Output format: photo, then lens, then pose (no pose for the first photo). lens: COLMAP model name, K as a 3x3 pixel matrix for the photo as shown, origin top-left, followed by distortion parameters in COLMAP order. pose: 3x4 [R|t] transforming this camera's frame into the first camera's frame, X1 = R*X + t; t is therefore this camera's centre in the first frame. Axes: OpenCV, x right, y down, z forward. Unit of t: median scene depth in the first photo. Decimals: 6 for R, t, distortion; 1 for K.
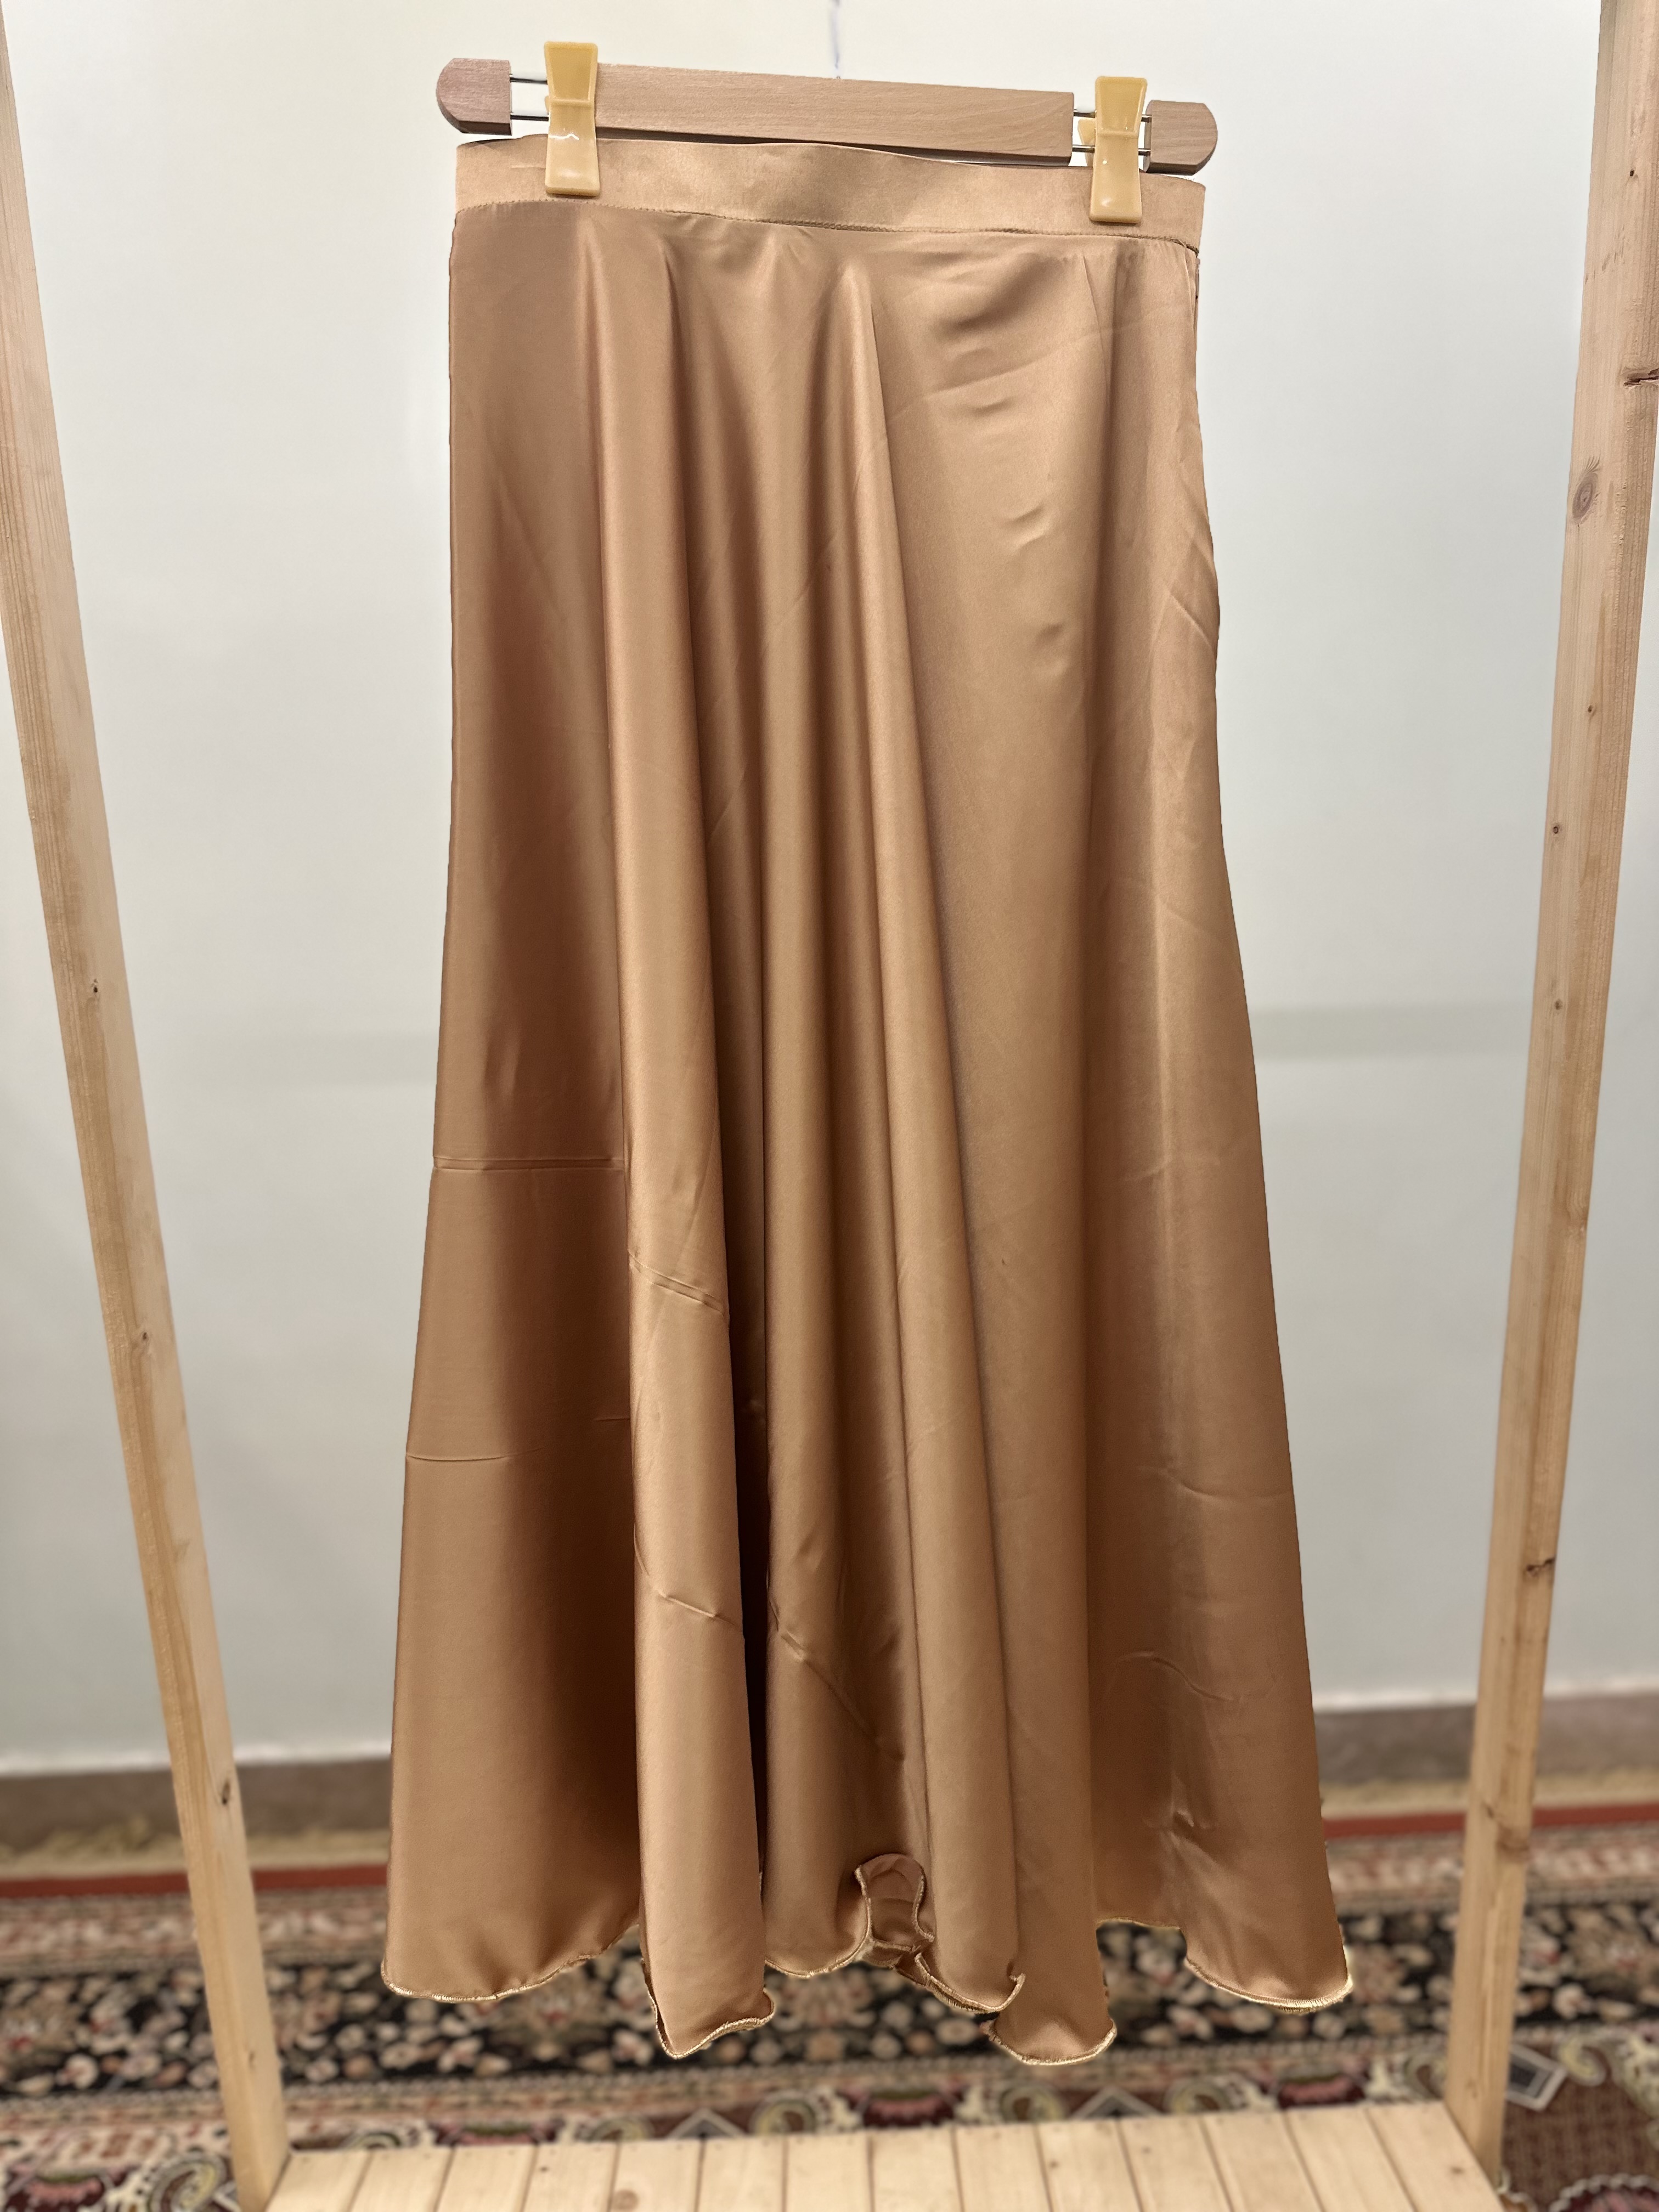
lens RADIAL K [[1580.3, 0, 825.4], [0, 1580.3, 1104.4], [0, 0, 1]] dist [-0.017932, 0.000515]
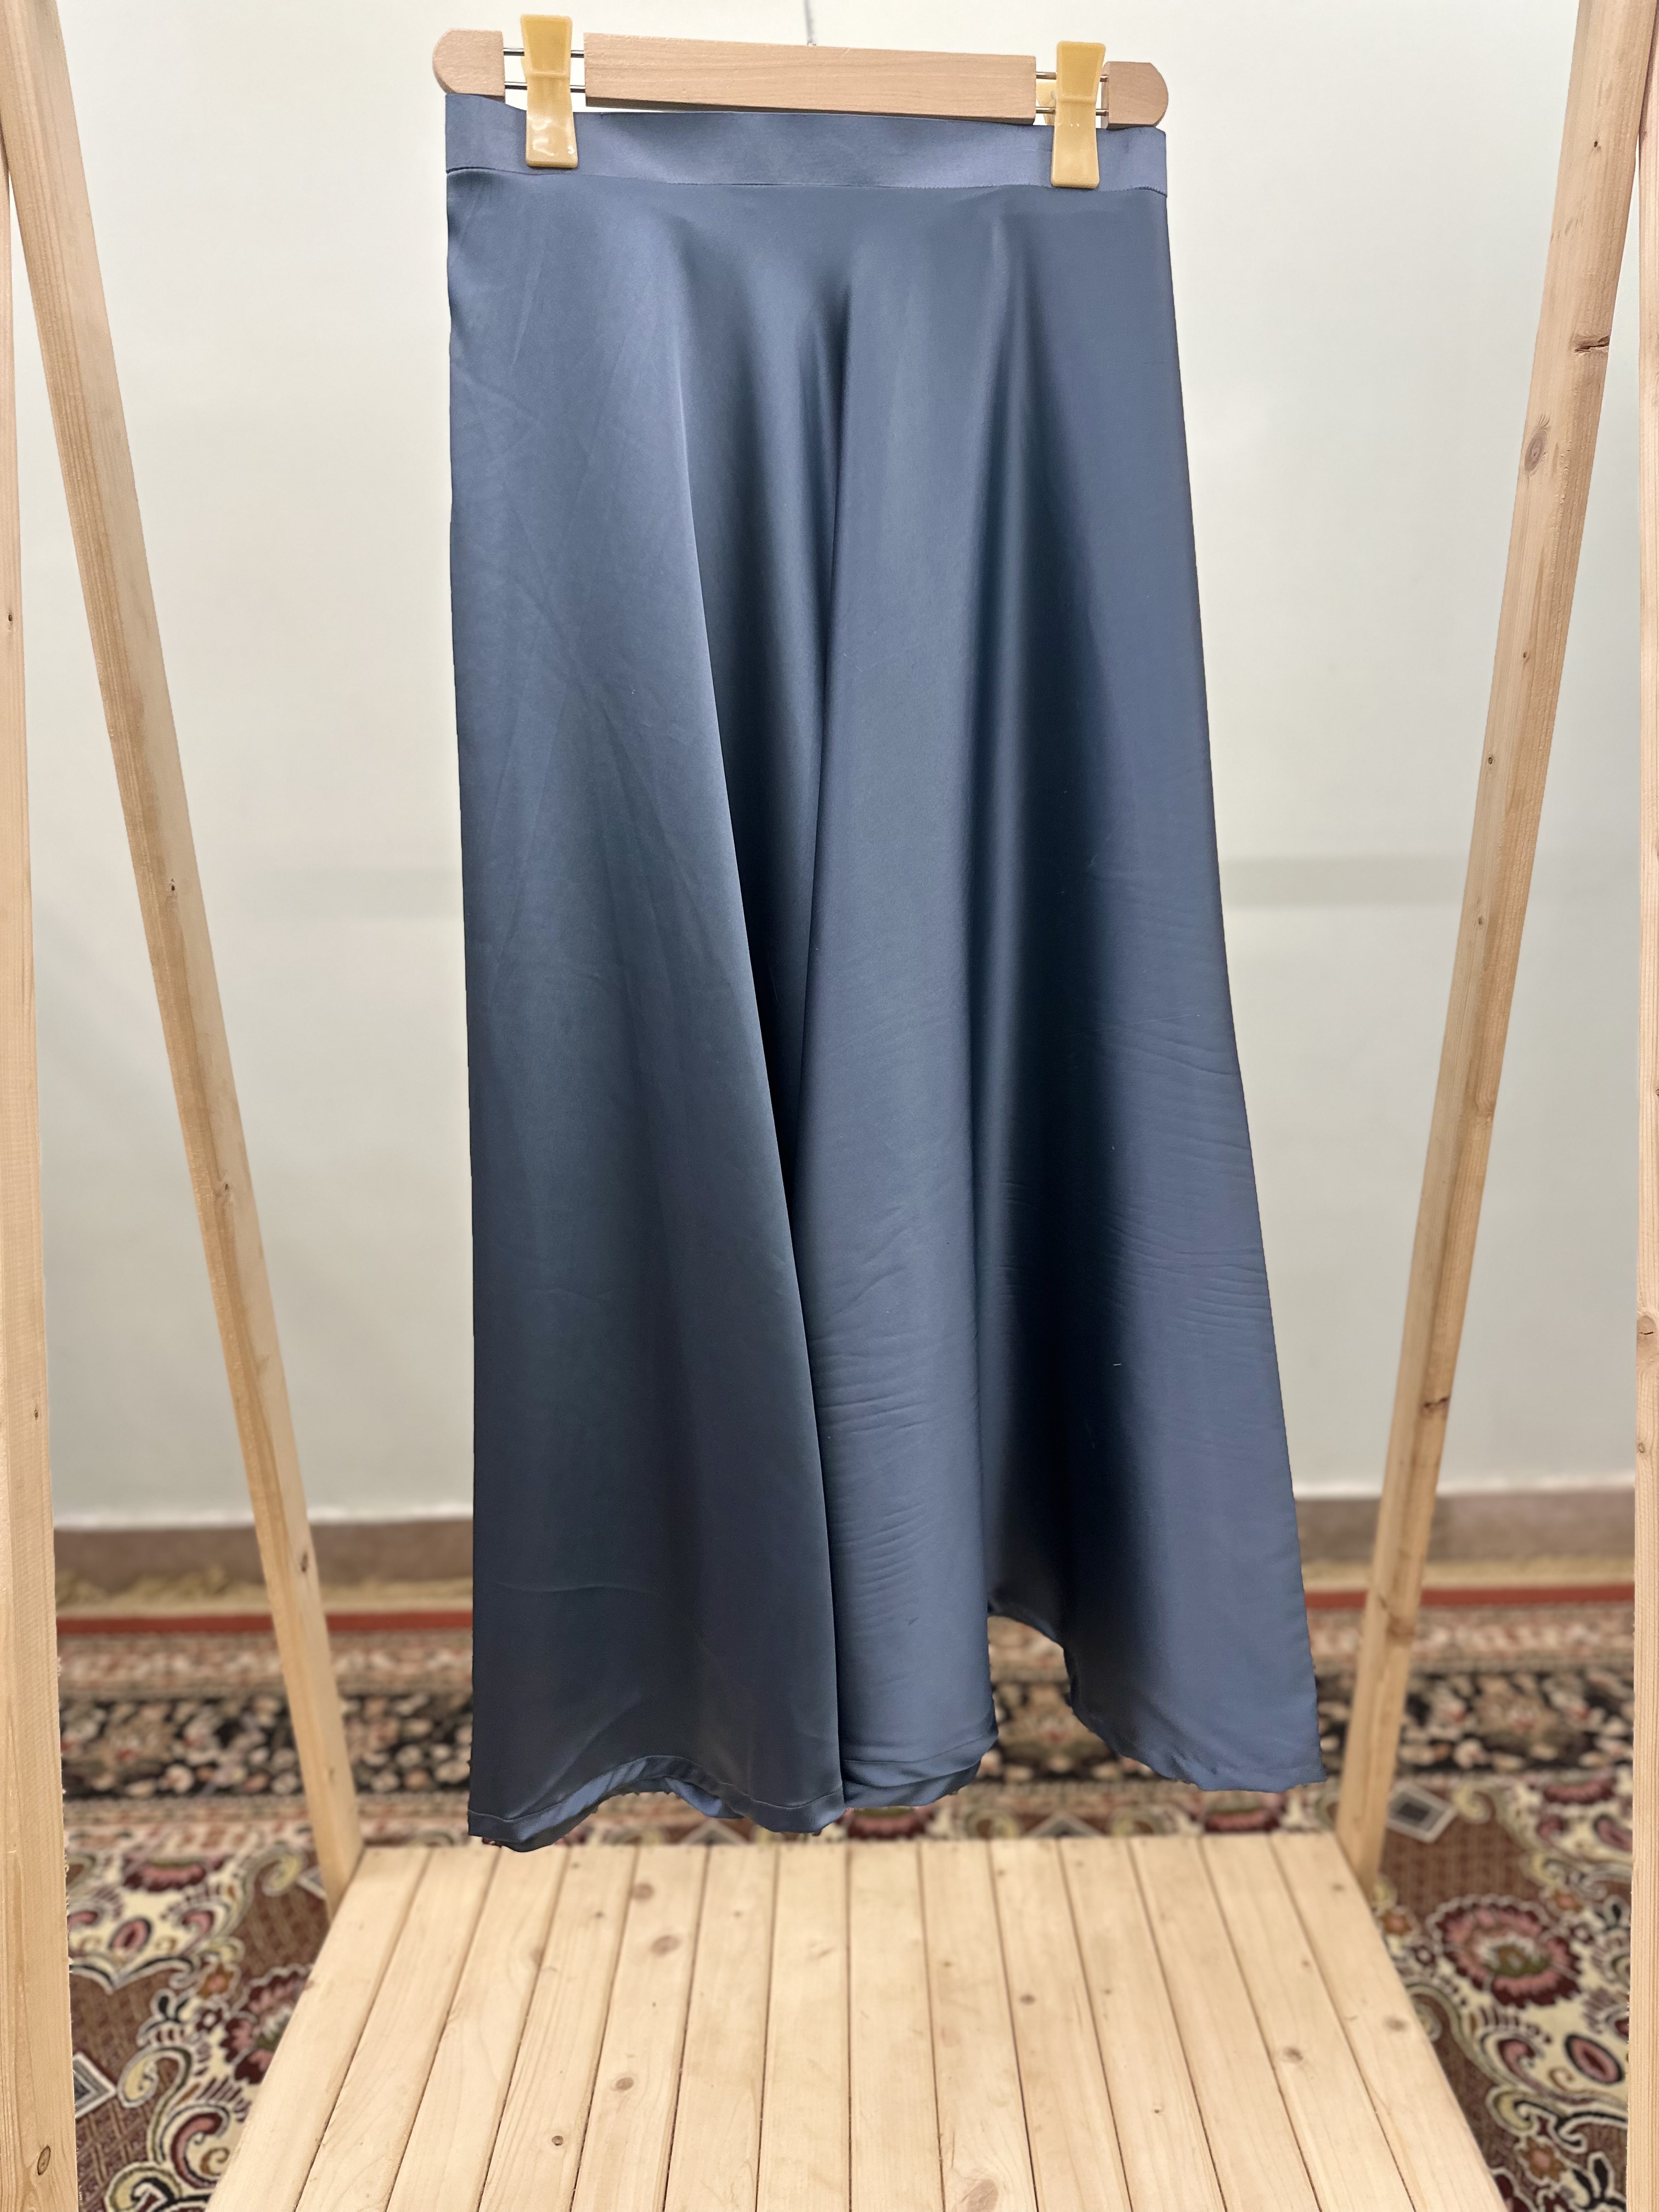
lens RADIAL K [[1576.5, 0, 830.2], [0, 1576.5, 1103.9], [0, 0, 1]] dist [-0.007583, -0.007178]
pose [[0.999724, 0.019287, -0.013412, 0.015447], [-0.017183, 0.989664, 0.142372, -0.055709], [0.016020, -0.142102, 0.989722, -0.081646]]
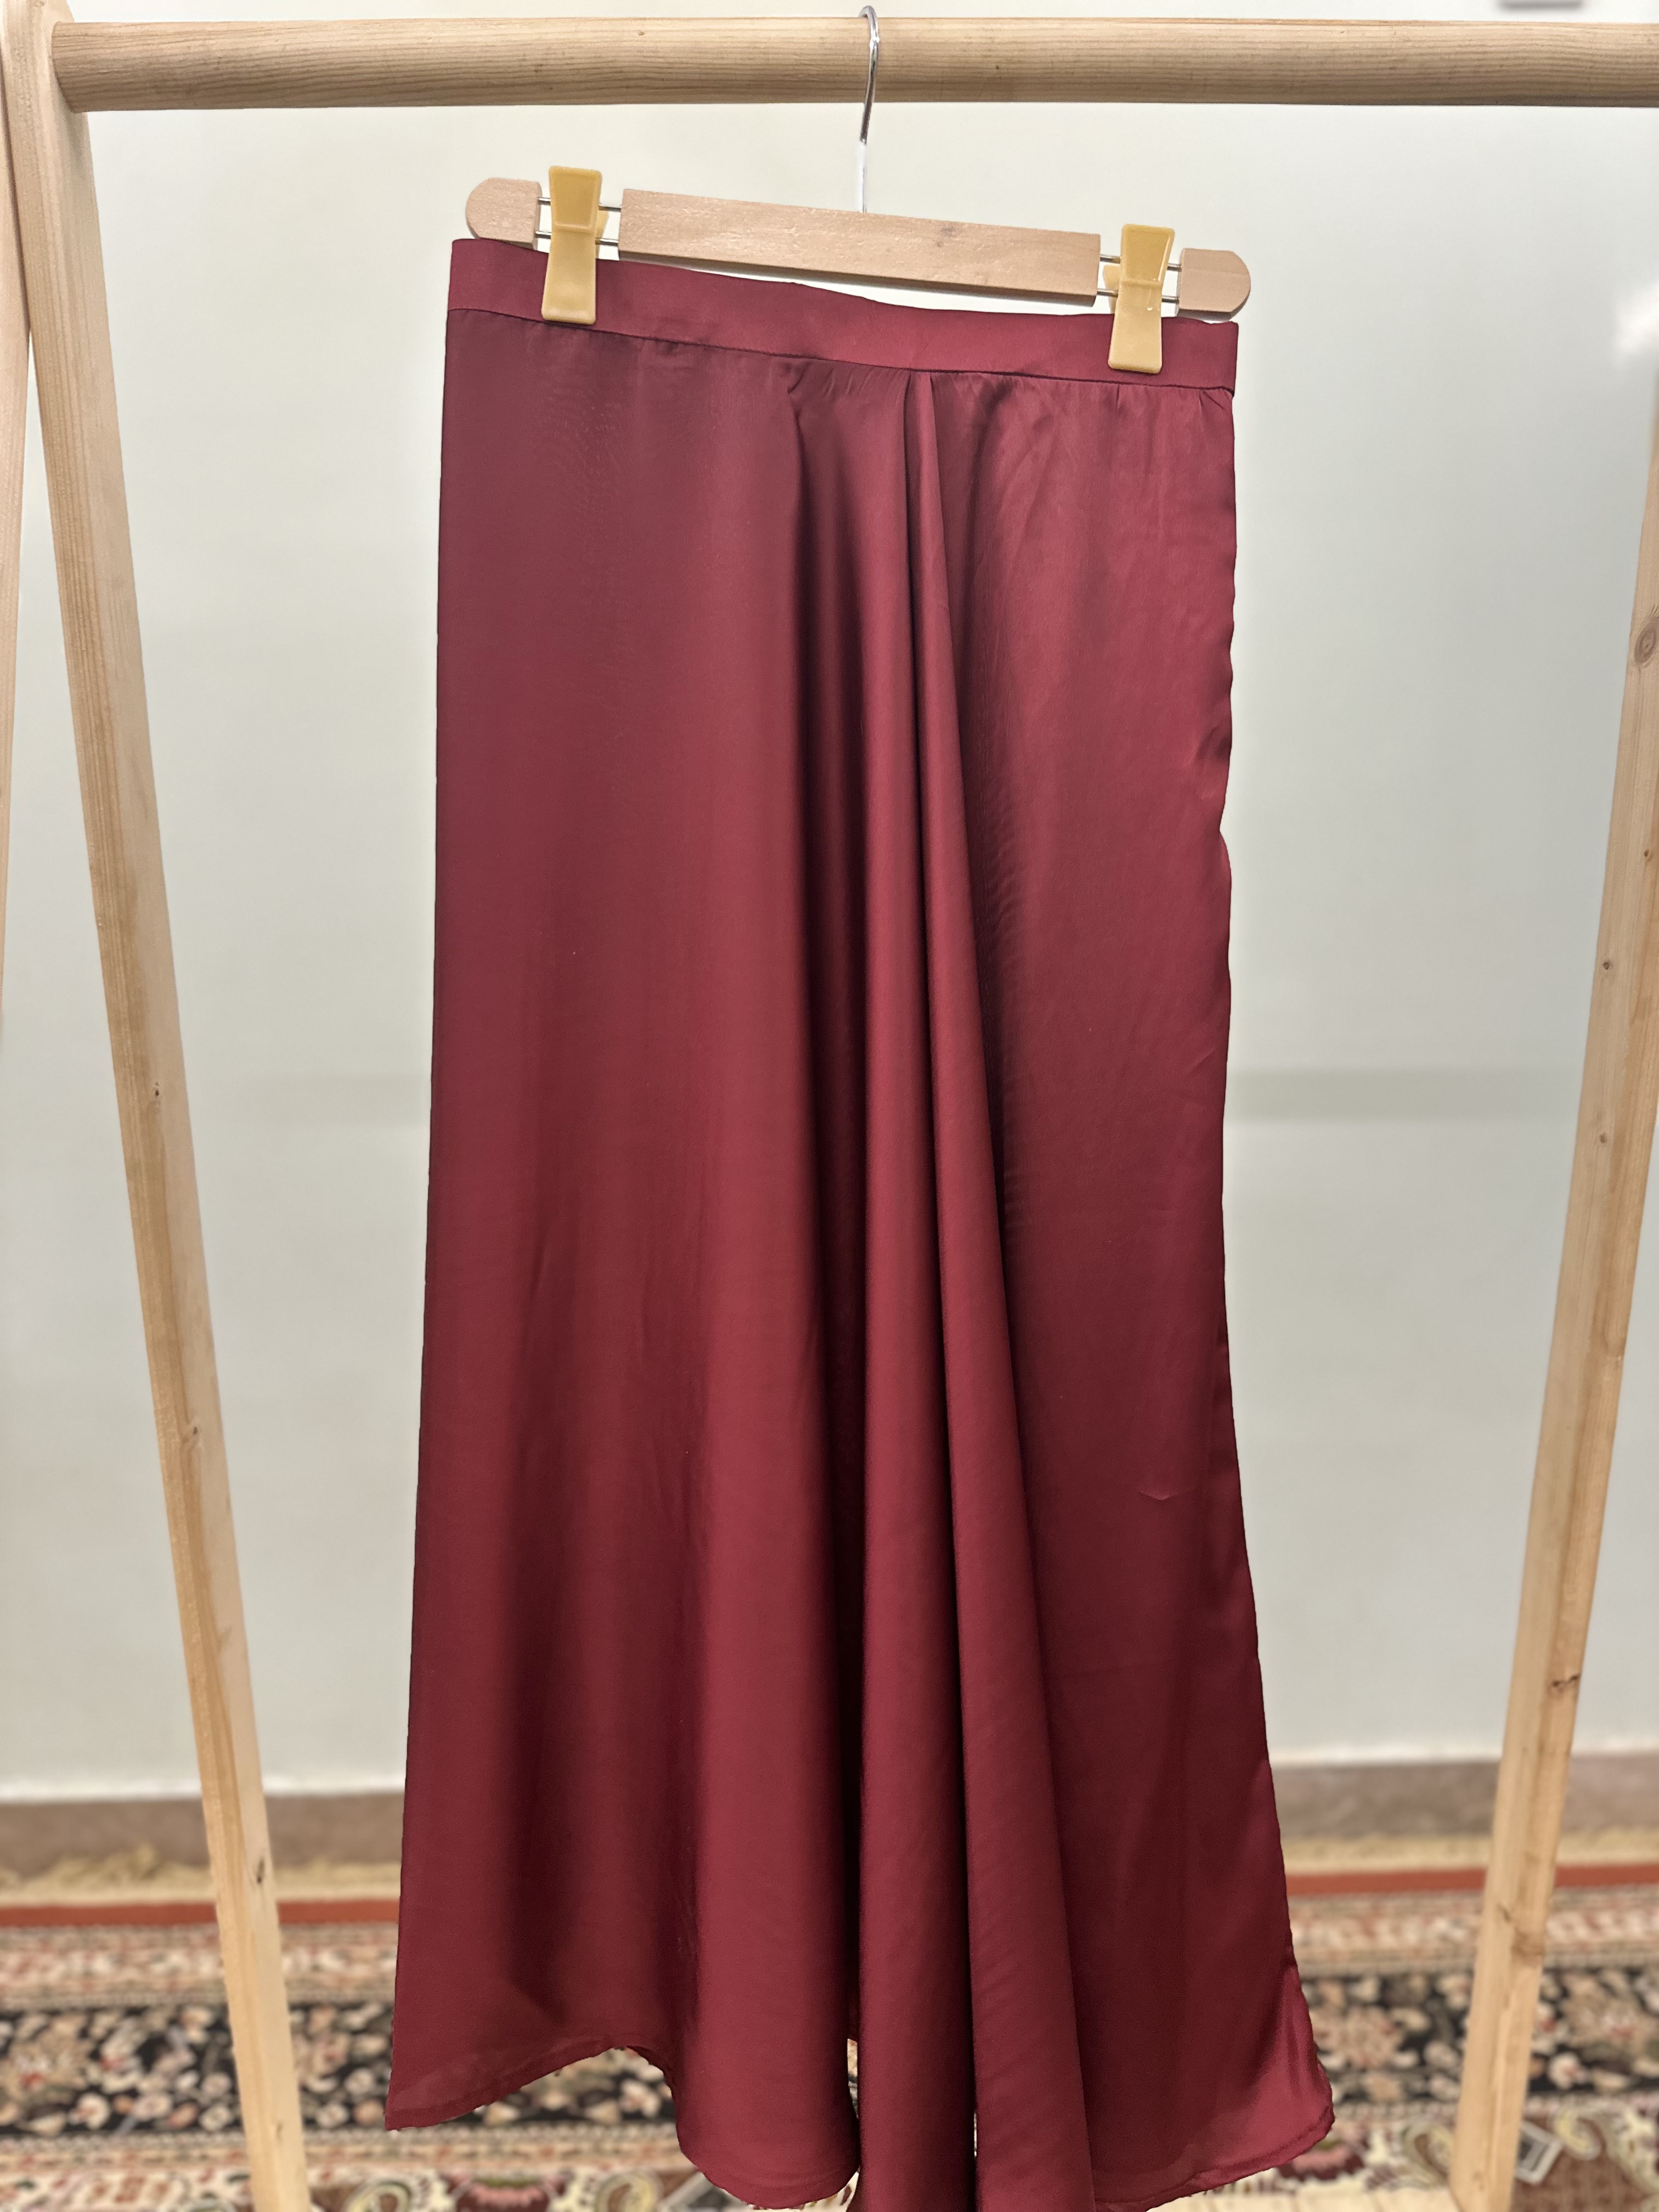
lens RADIAL K [[1583.6, 0, 821.2], [0, 1583.6, 1102.2], [0, 0, 1]] dist [-0.021437, 0.002884]
pose [[0.999699, 0.023932, 0.005467, -0.028021], [-0.023979, 0.999674, 0.008763, -0.054135], [-0.005256, -0.008891, 0.999947, -0.006521]]
